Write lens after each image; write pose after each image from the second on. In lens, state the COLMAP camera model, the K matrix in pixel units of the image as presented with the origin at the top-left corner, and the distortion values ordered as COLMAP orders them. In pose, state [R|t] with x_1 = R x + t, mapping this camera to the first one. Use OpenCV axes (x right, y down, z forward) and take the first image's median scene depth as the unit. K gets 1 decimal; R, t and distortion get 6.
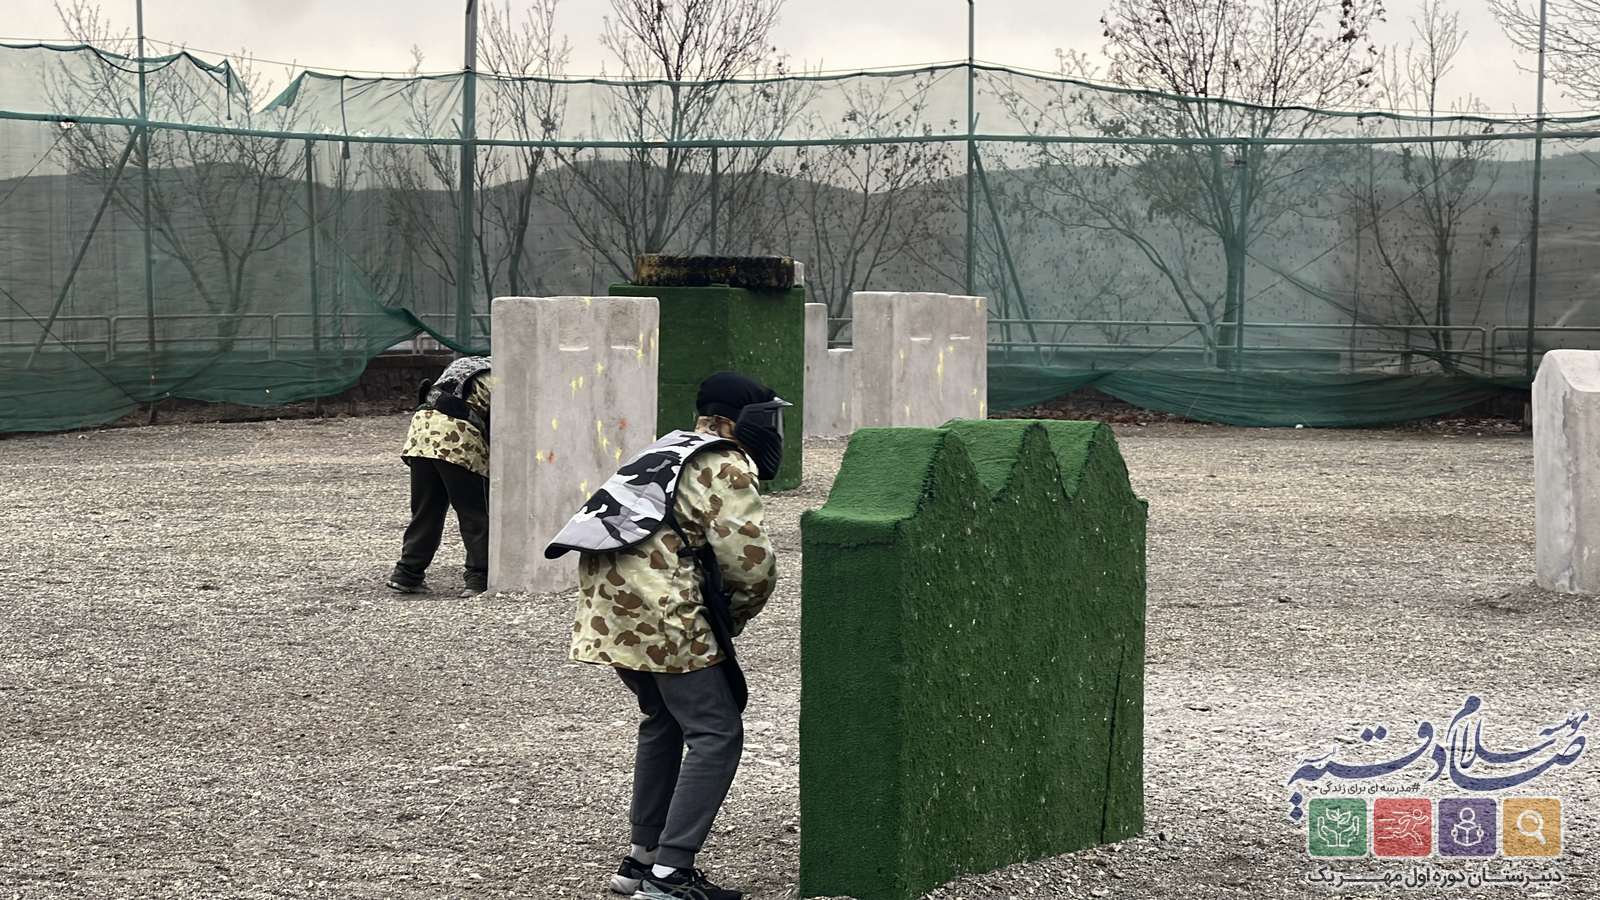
lens RADIAL K [[4019.1, 0, 820.0], [0, 4019.1, 423.2], [0, 0, 1]] dist [0.106663, 0.000000]
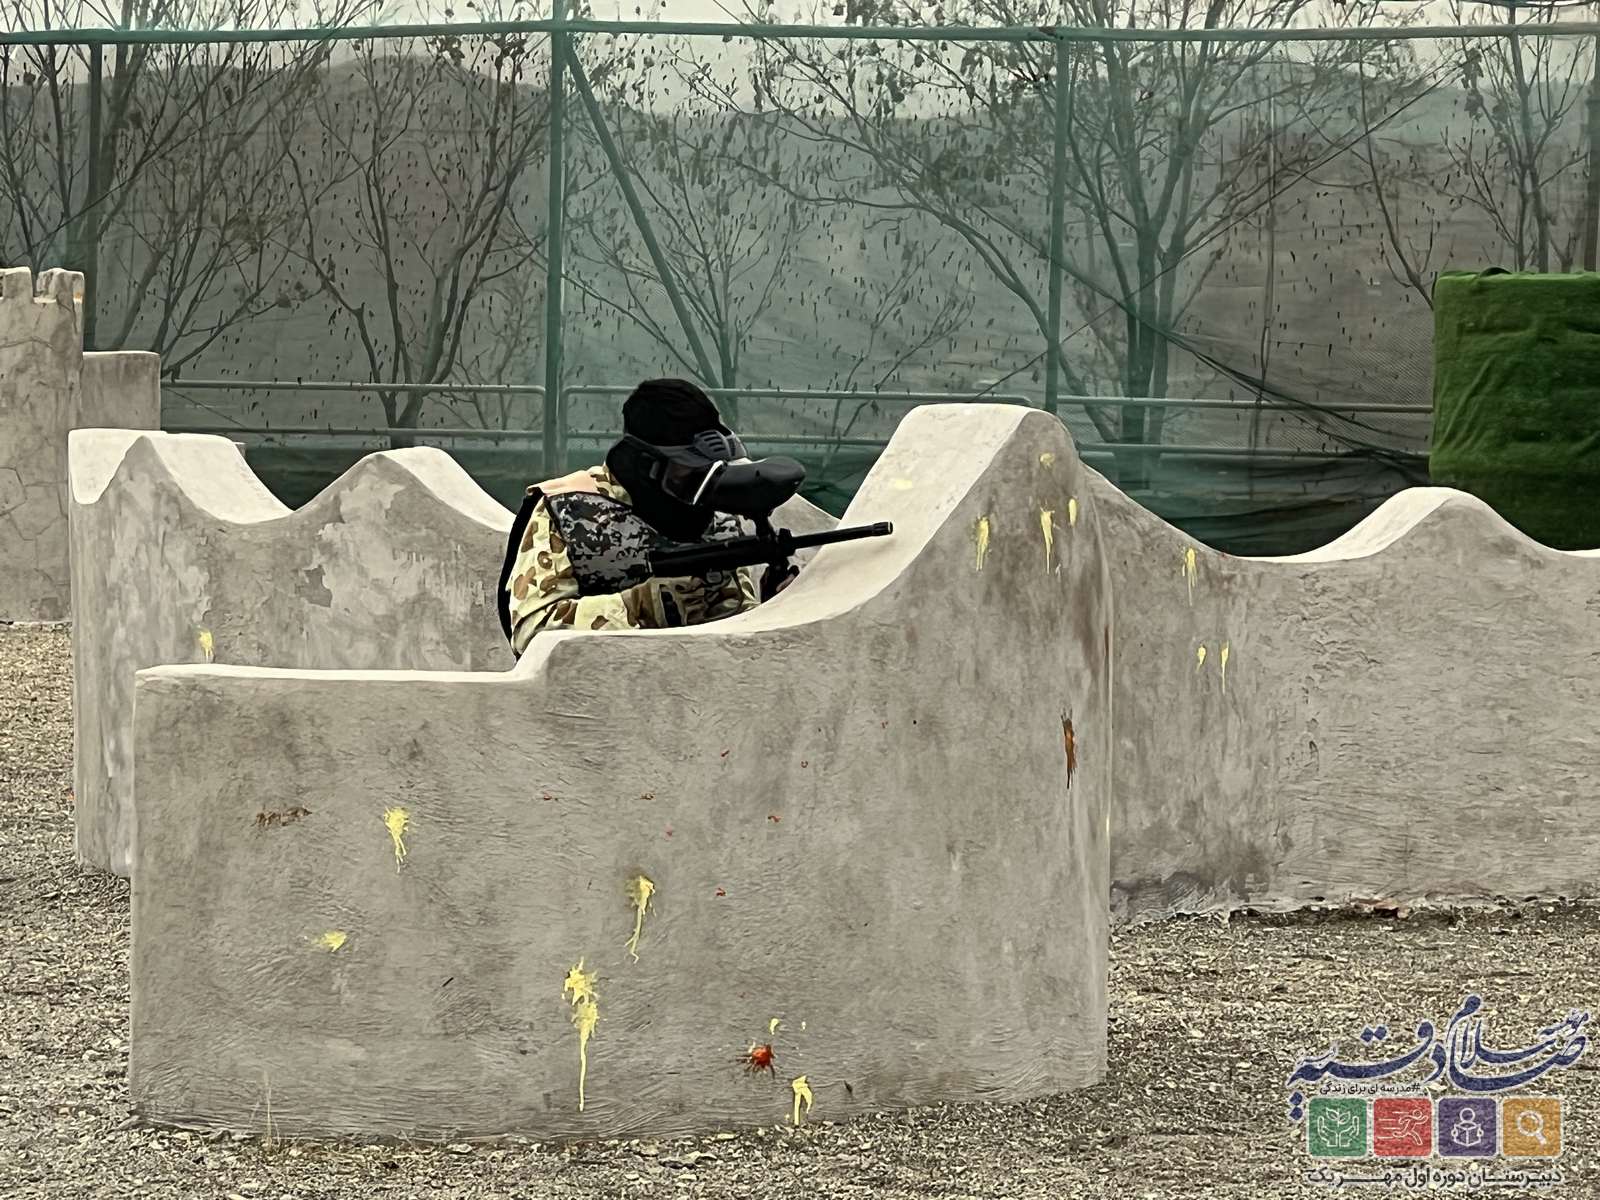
lens RADIAL K [[8735.1, 0, 799.6], [0, 8735.1, 599.9], [0, 0, 1]] dist [-0.336481, 0.000000]
pose [[0.994955, 0.009659, -0.099856, 0.177900], [-0.009949, 0.999948, -0.002409, 0.003215], [0.099828, 0.003391, 0.994999, -0.081644]]
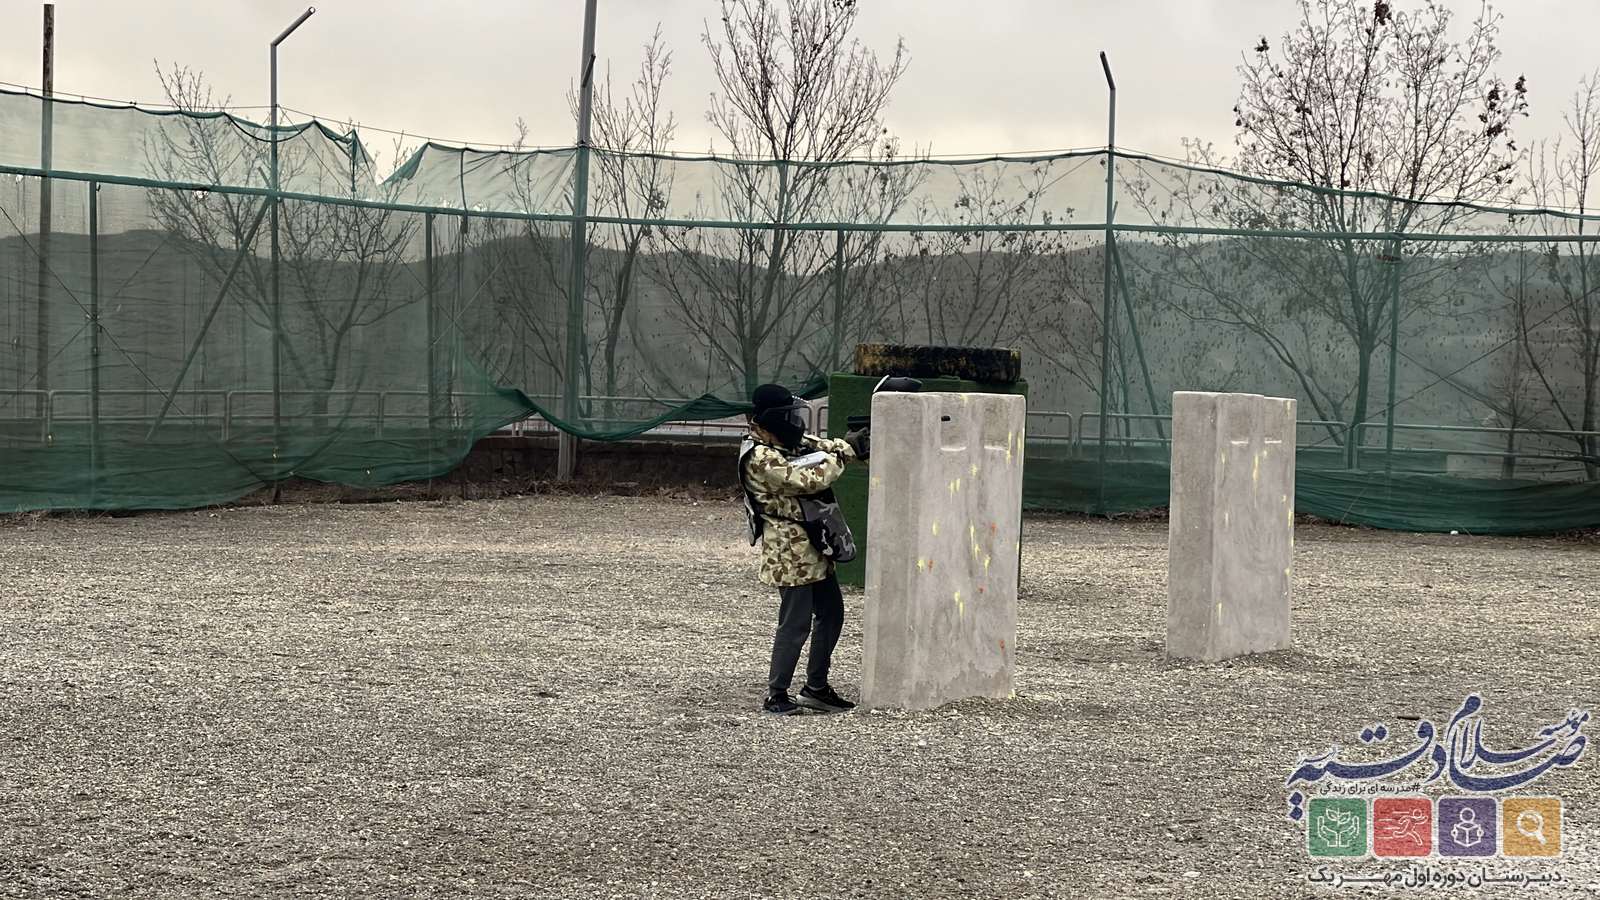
lens RADIAL K [[4019.1, 0, 752.0], [0, 4019.1, 455.1], [0, 0, 1]] dist [0.106663, 0.000000]
pose [[0.999743, 0.022587, 0.001972, -0.049693], [-0.022561, 0.999672, -0.012148, -0.002100], [-0.002245, 0.012100, 0.999924, 0.030005]]
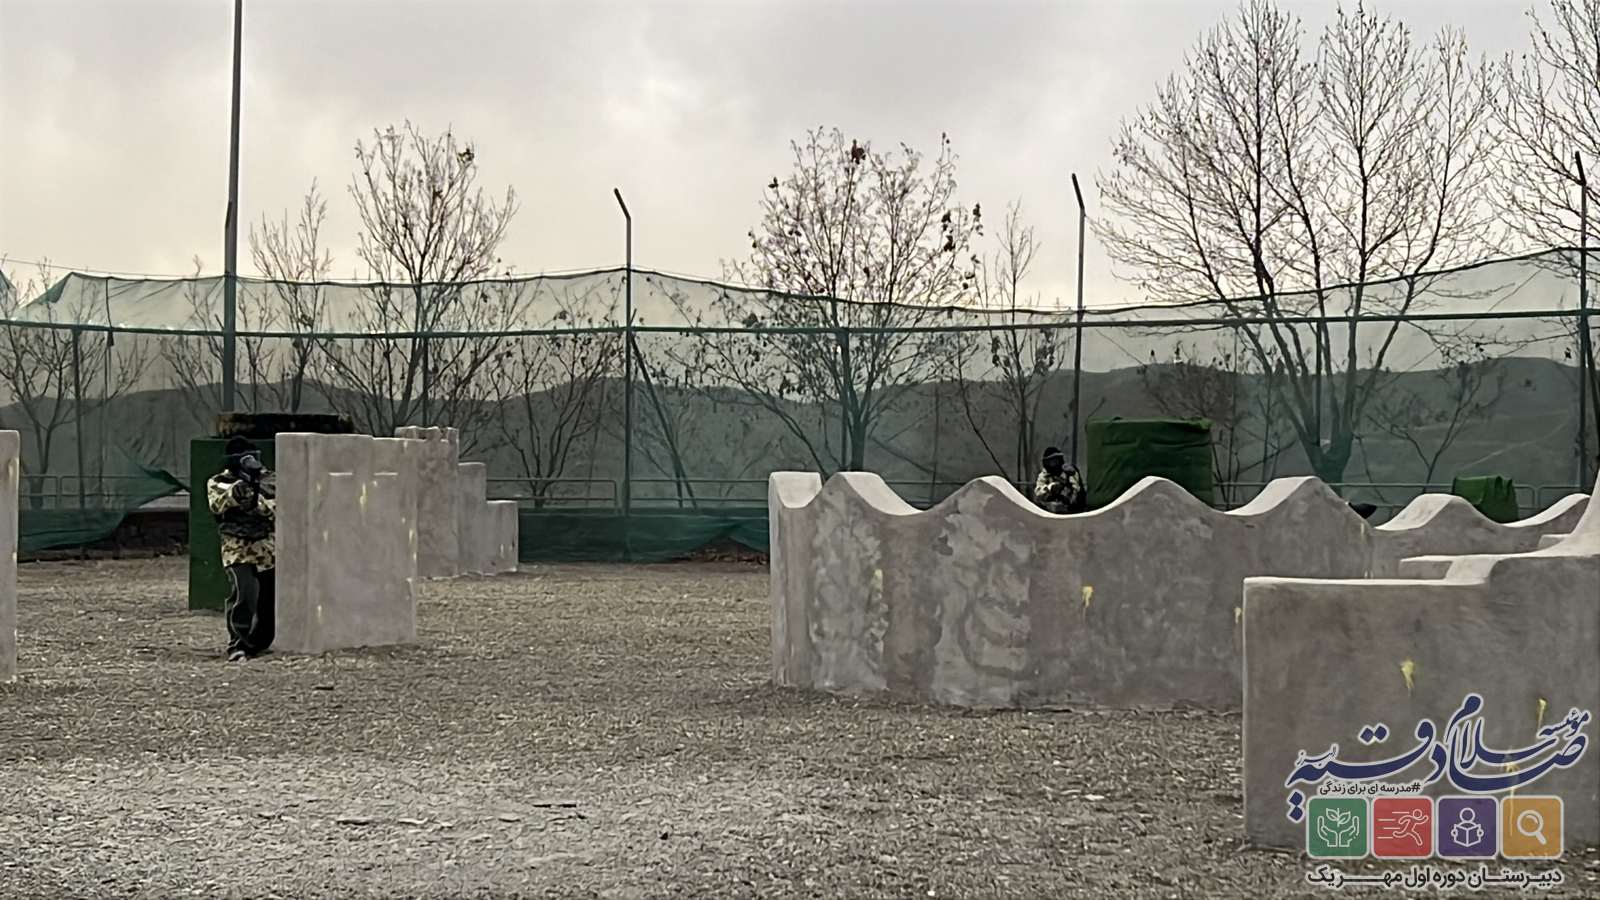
lens RADIAL K [[3136.5, 0, 790.2], [0, 3136.5, 482.8], [0, 0, 1]] dist [0.174559, 0.000000]
pose [[0.999972, -0.001883, 0.007188, 0.079706], [0.002108, 0.999502, -0.031472, 0.005588], [-0.007125, 0.031486, 0.999479, 0.053717]]
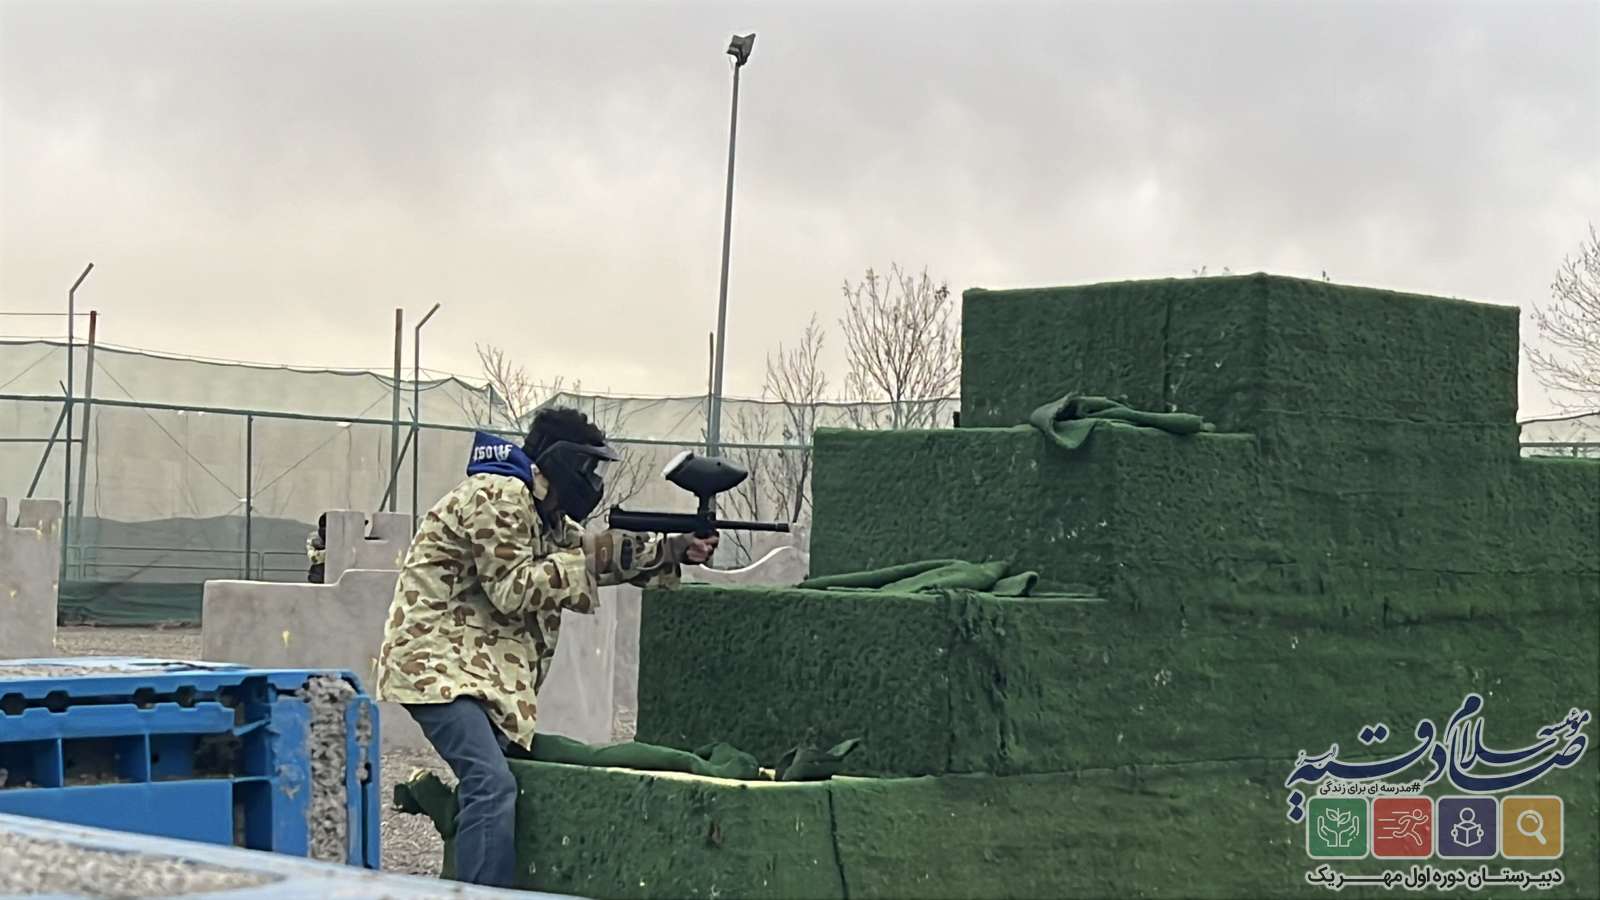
lens RADIAL K [[3136.5, 0, 790.4], [0, 3136.5, 440.6], [0, 0, 1]] dist [0.174559, 0.000000]
pose [[0.954021, 0.013553, -0.299433, 0.292925], [-0.038522, 0.996237, -0.077645, 0.015464], [0.297254, 0.085610, 0.950953, -0.060272]]
